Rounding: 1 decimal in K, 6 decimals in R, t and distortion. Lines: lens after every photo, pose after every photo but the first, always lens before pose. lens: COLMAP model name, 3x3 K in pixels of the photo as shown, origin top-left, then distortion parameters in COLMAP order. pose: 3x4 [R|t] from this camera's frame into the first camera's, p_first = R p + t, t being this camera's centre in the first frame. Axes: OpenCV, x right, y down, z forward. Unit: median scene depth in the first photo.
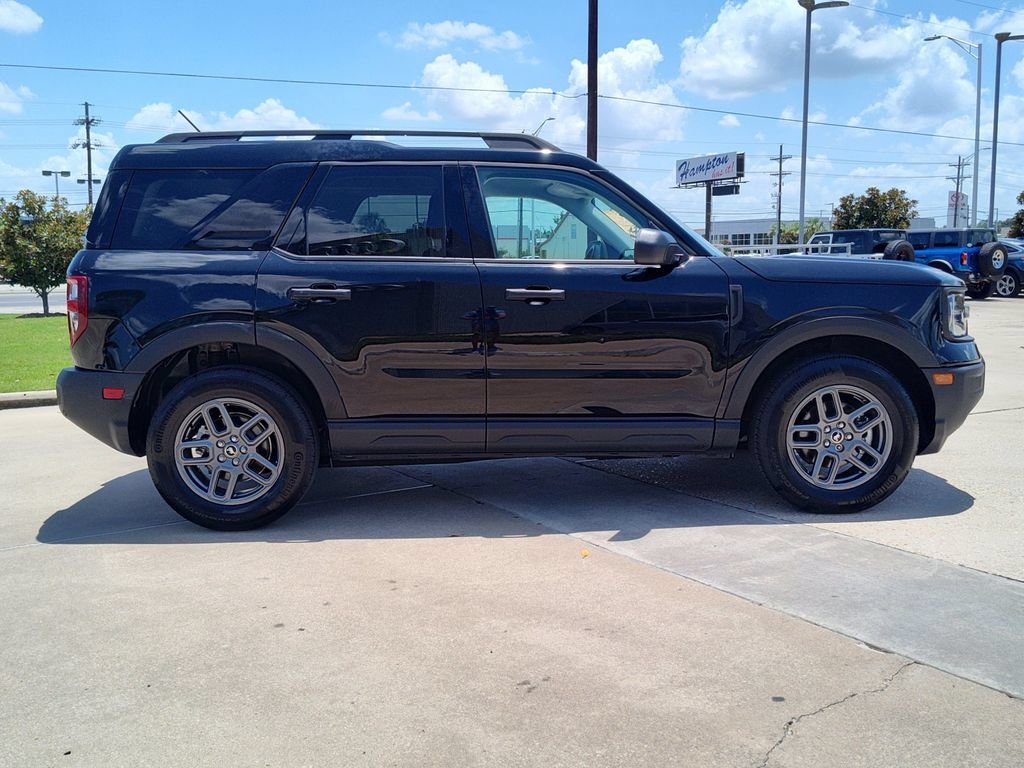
lens RADIAL K [[1017.8, 0, 510.3], [0, 1017.8, 387.5], [0, 0, 1]] dist [0.039333, -0.001197]
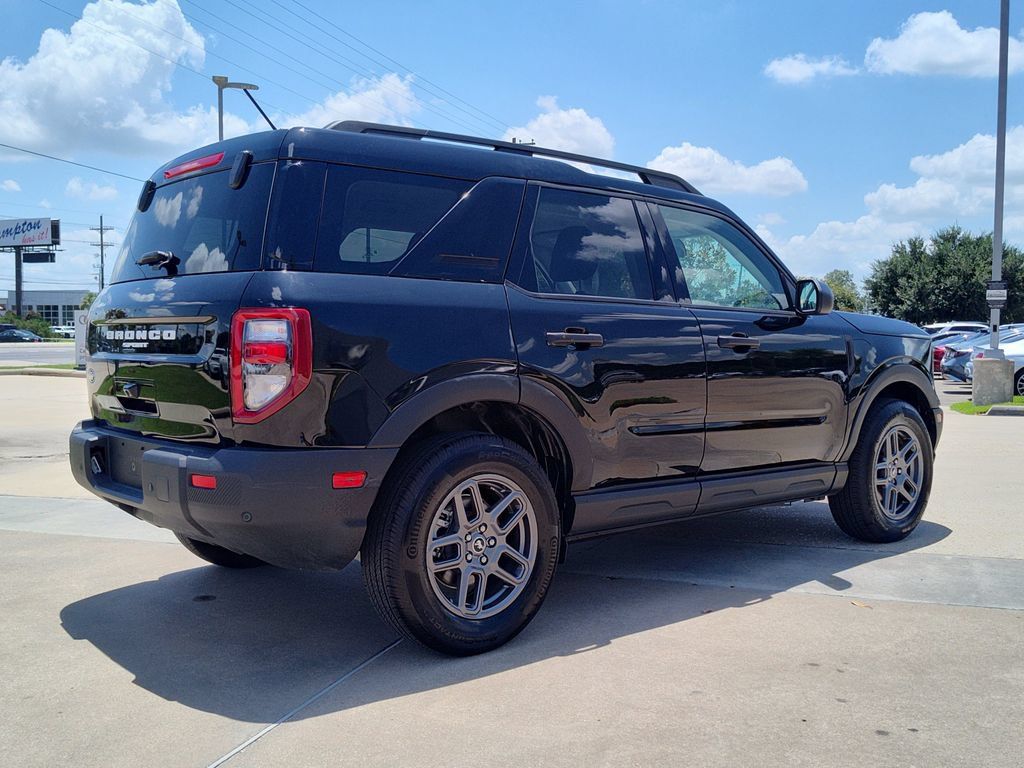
lens RADIAL K [[1010.5, 0, 512.0], [0, 1010.5, 384.0], [0, 0, 1]] dist [0.043582, -0.015403]
pose [[0.778434, -0.015703, 0.627530, -0.709414], [0.063903, 0.996476, -0.054335, -0.013991], [-0.624465, 0.082397, 0.776694, 0.389344]]
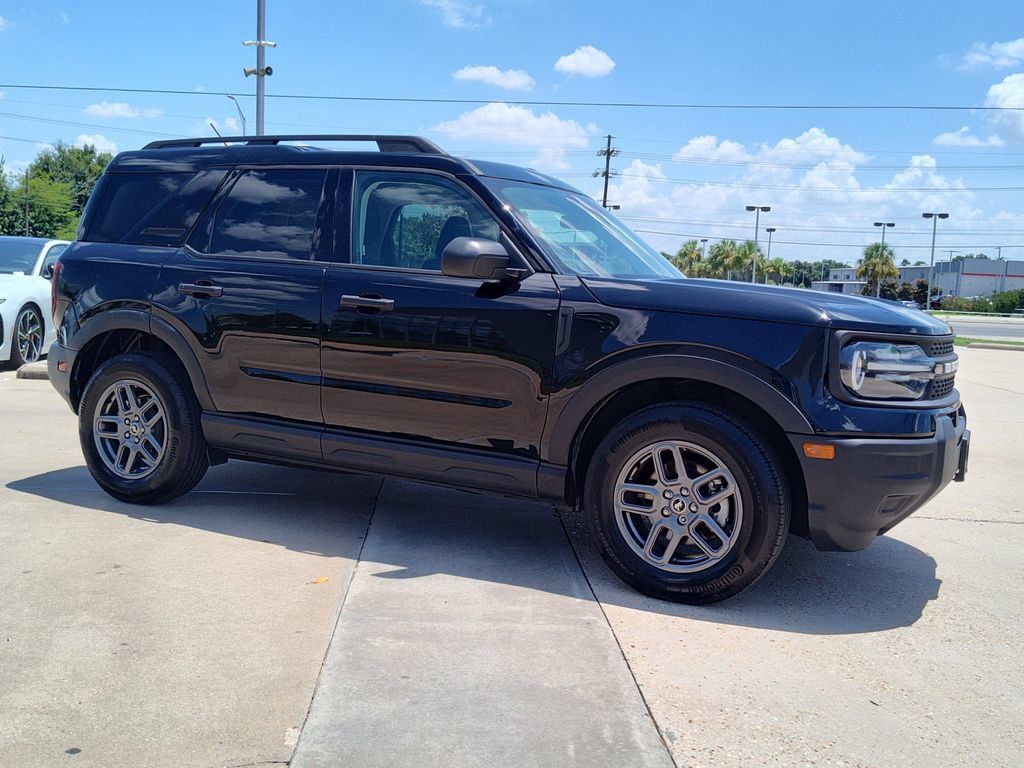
lens RADIAL K [[1019.4, 0, 508.7], [0, 1019.4, 377.7], [0, 0, 1]] dist [0.033144, -0.013437]
pose [[0.868219, 0.098764, -0.486252, 0.586705], [-0.116612, 0.993156, -0.006492, -0.030735], [0.482283, 0.062340, 0.873795, 0.232645]]
